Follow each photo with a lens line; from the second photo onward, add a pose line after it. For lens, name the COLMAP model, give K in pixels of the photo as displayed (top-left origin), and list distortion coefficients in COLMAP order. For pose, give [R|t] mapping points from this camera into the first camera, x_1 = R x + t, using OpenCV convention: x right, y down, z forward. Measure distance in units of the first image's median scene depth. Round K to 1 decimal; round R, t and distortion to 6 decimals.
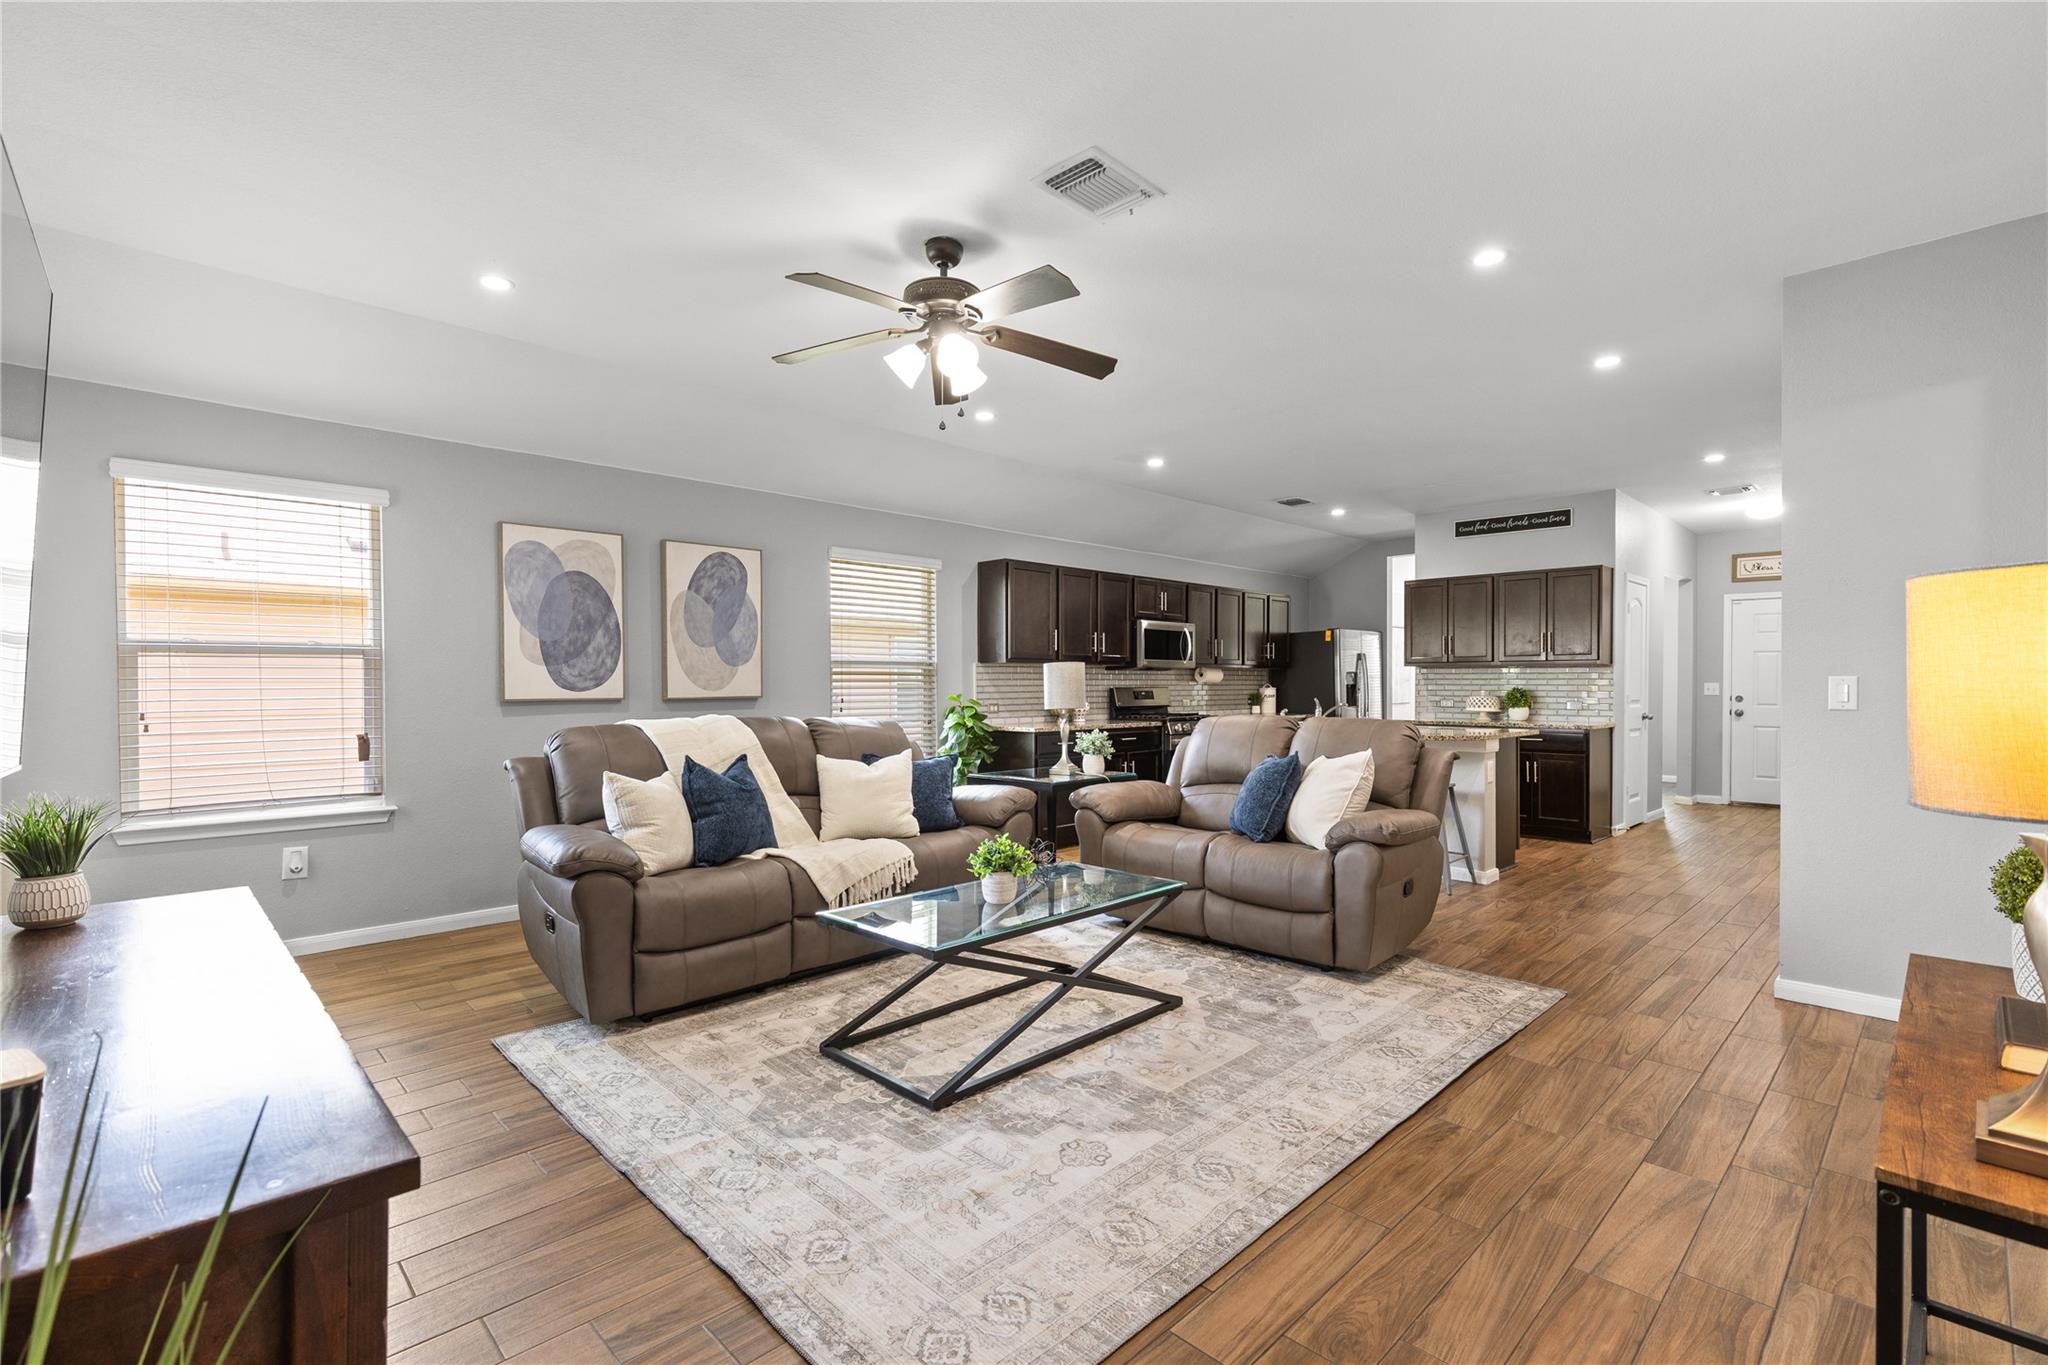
lens RADIAL K [[934.4, 0, 1028.0], [0, 934.4, 688.1], [0, 0, 1]] dist [0.007165, -0.002352]
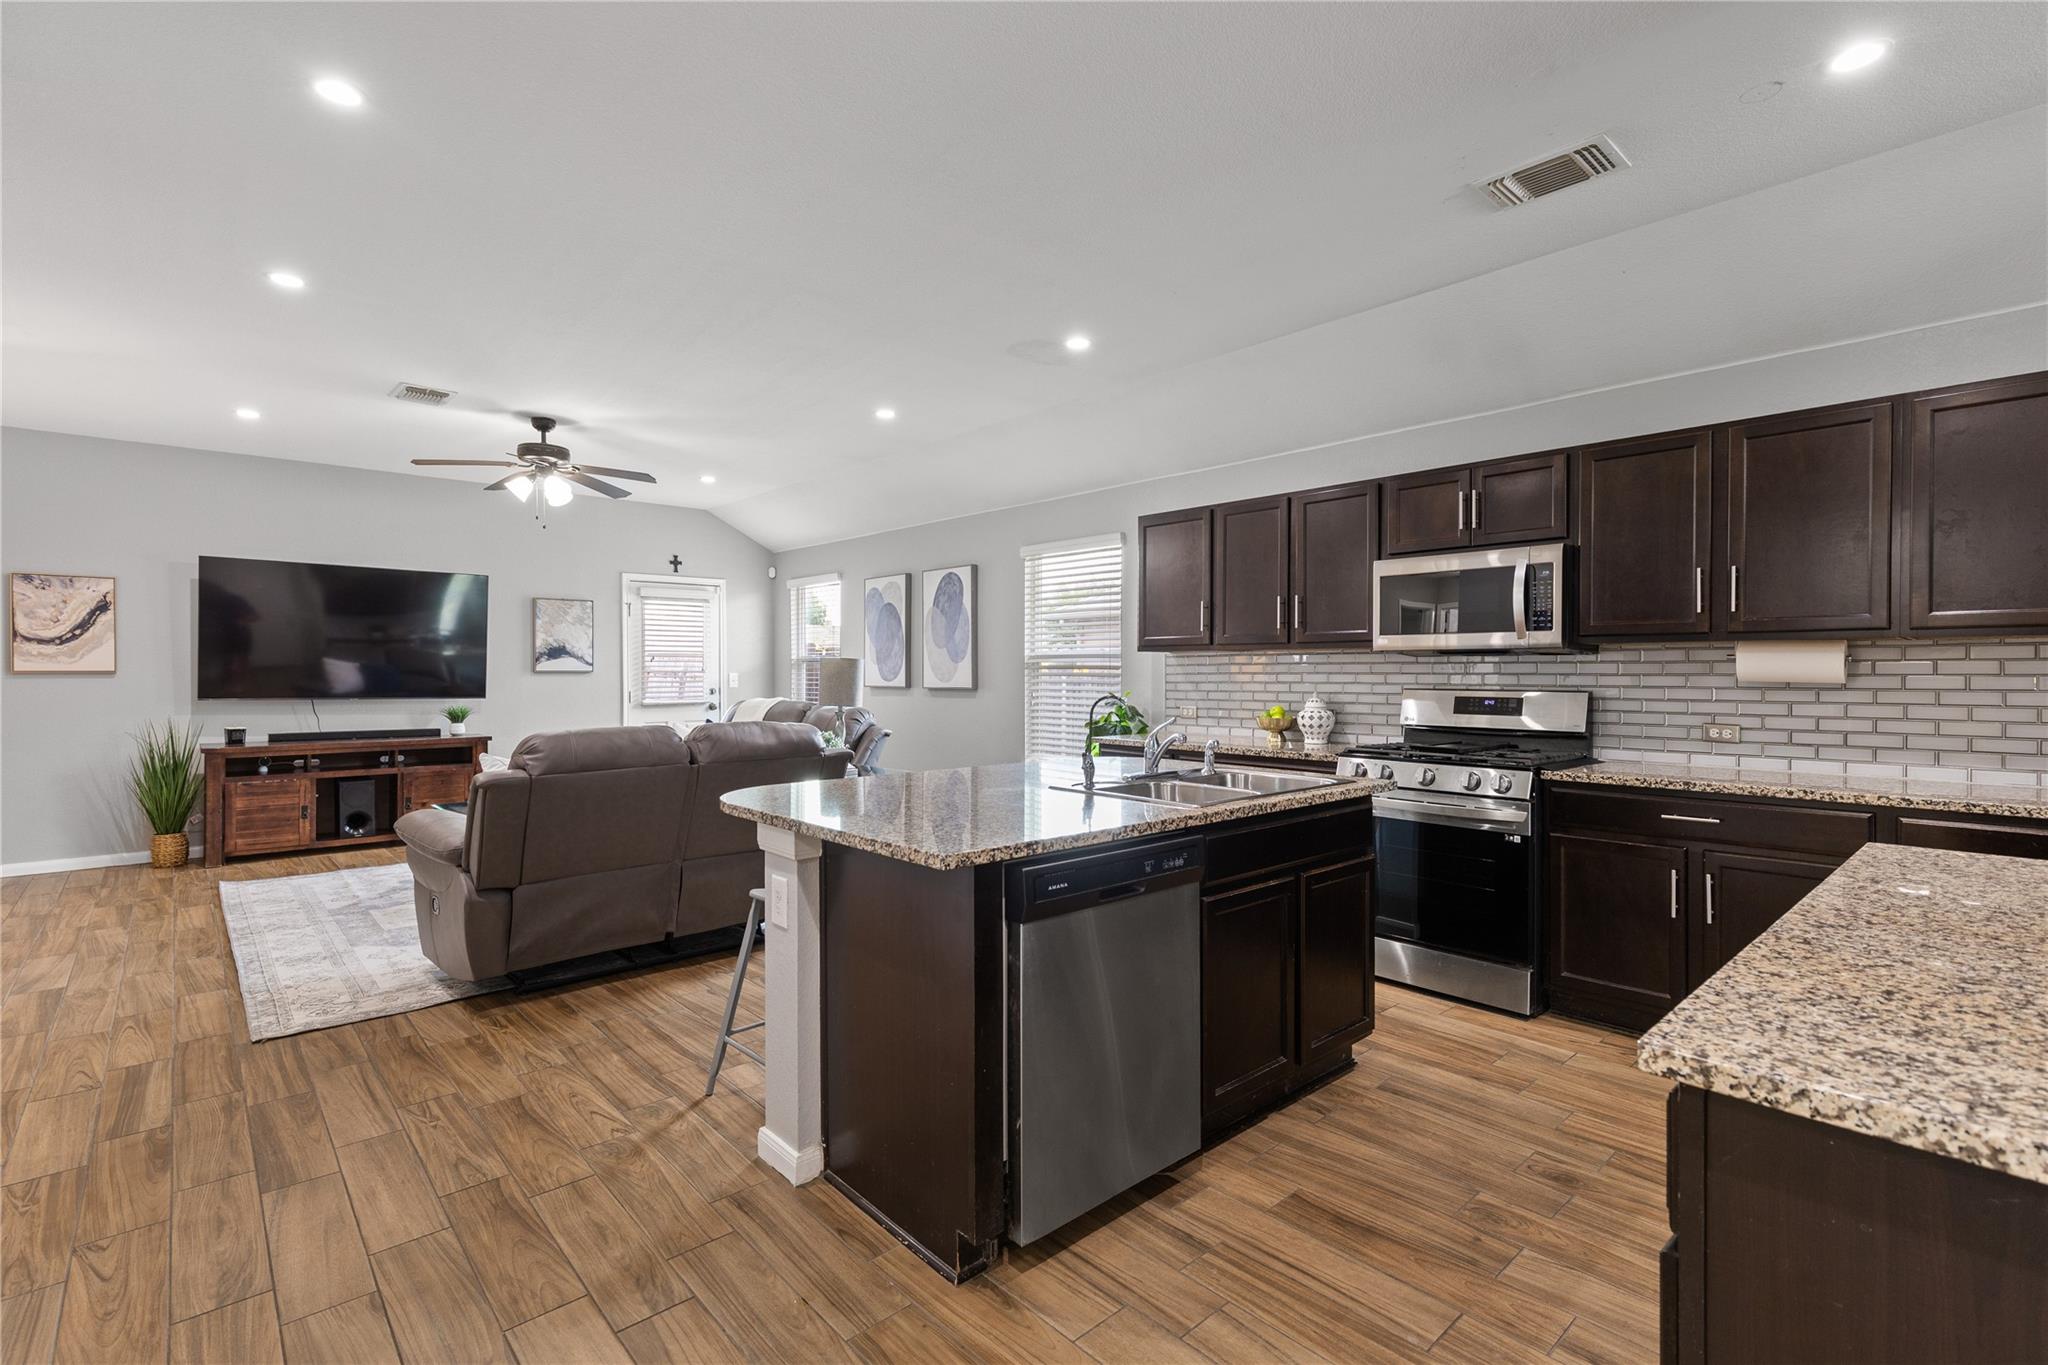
lens RADIAL K [[934.4, 0, 1017.3], [0, 934.4, 675.9], [0, 0, 1]] dist [0.007165, -0.002352]
pose [[-0.051089, 0.006487, -0.998673, 1.012012], [-0.004275, 0.999968, 0.006714, -0.016546], [0.998685, 0.004613, -0.051060, 1.261017]]
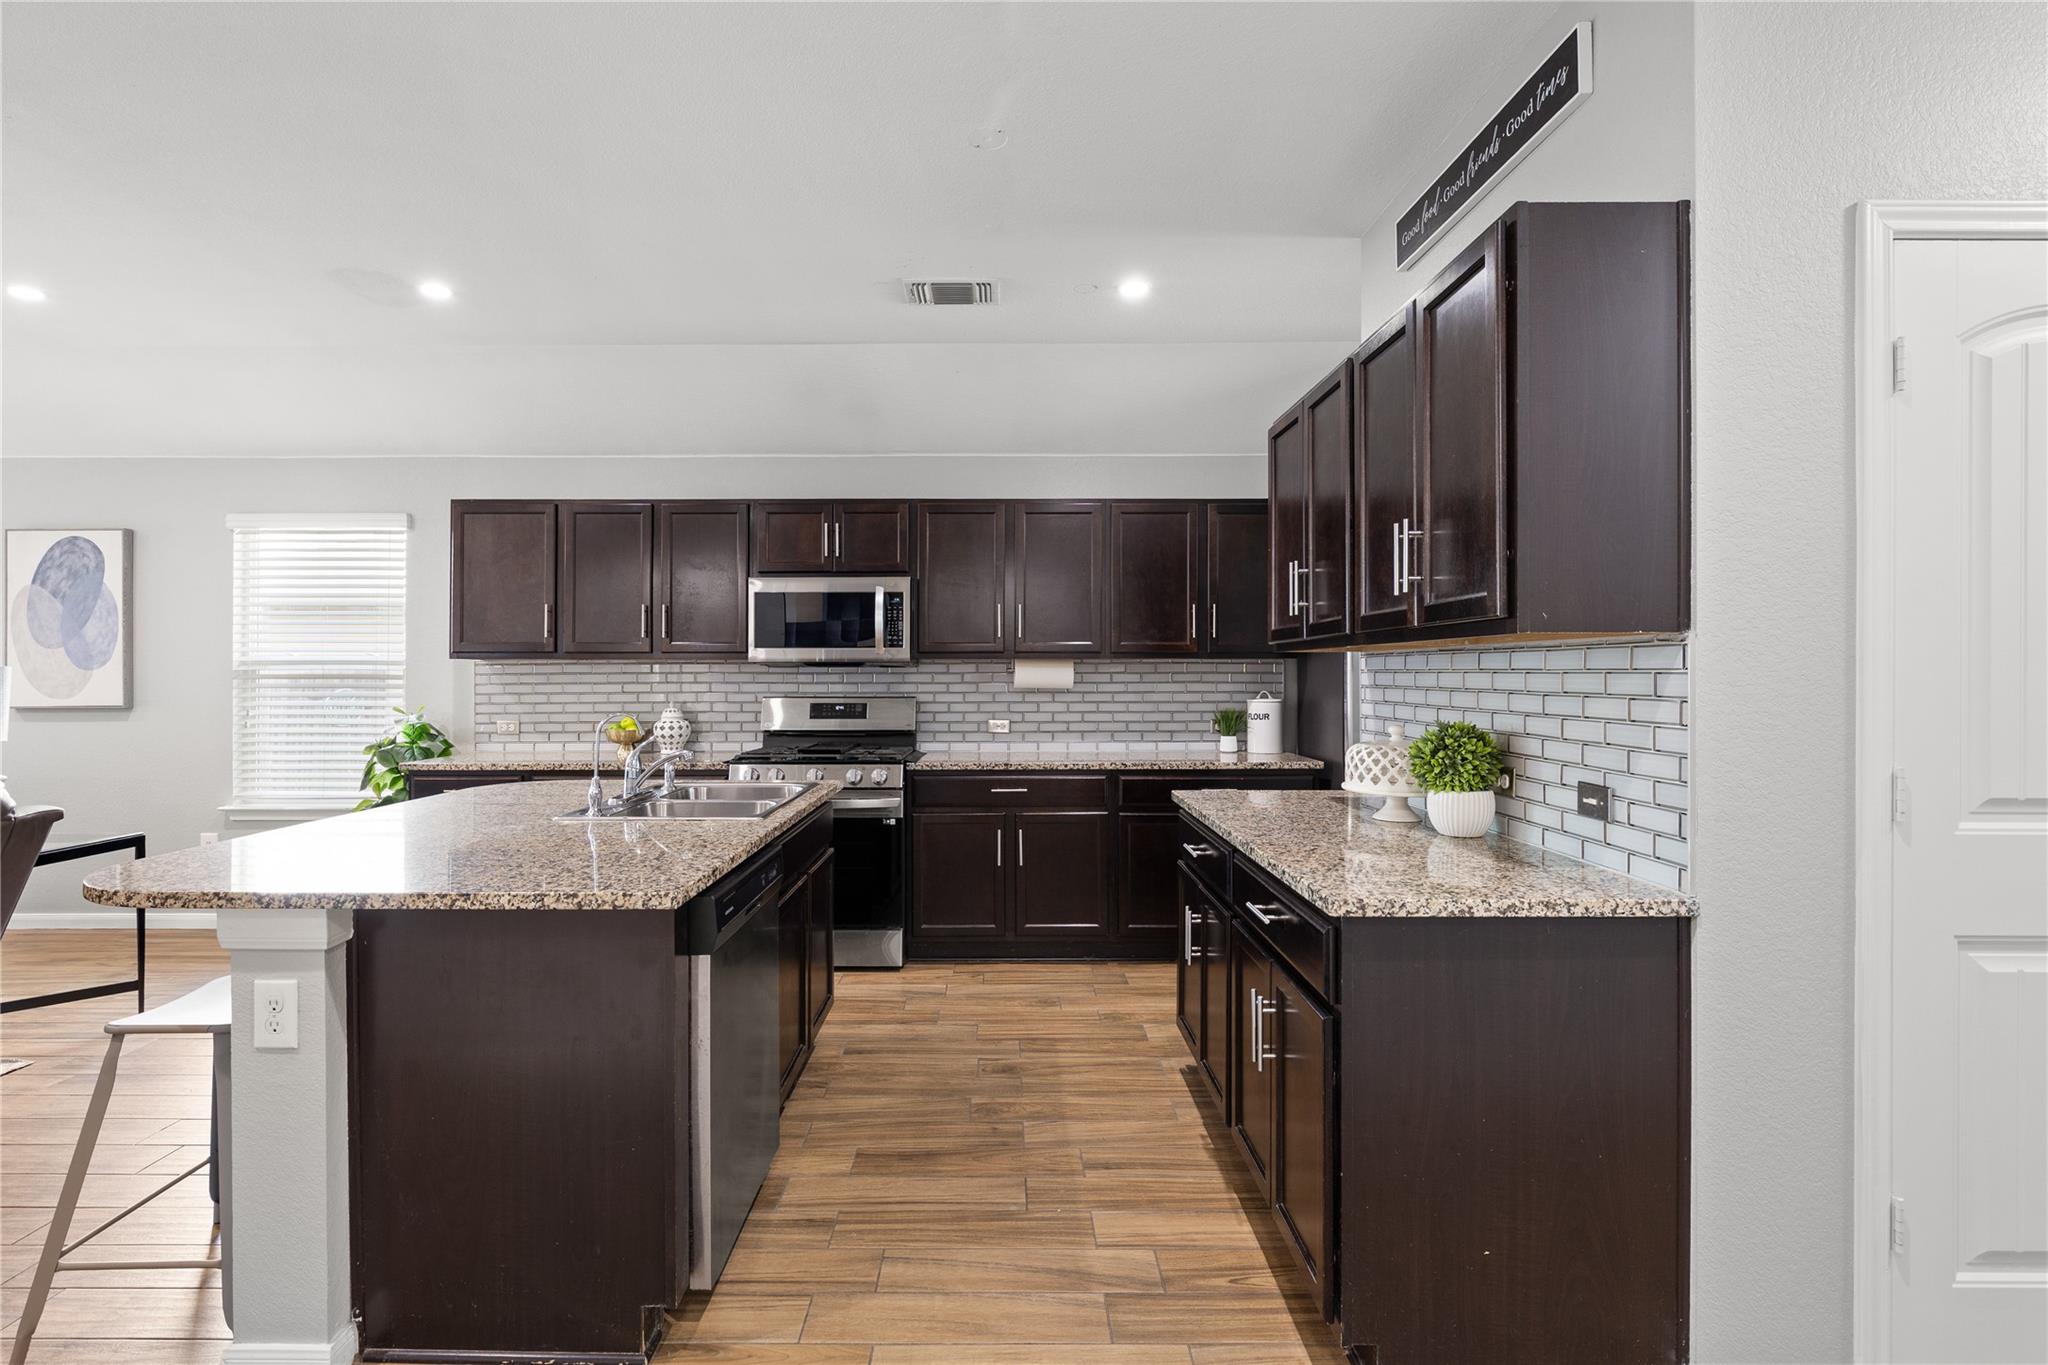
lens RADIAL K [[979.8, 0, 999.8], [0, 979.8, 671.6], [0, 0, 1]] dist [-0.003801, -0.000859]
pose [[0.707521, -0.000944, -0.706691, 0.984368], [-0.002325, 0.999991, -0.003663, -0.022711], [0.706688, 0.004235, 0.707512, 1.055723]]
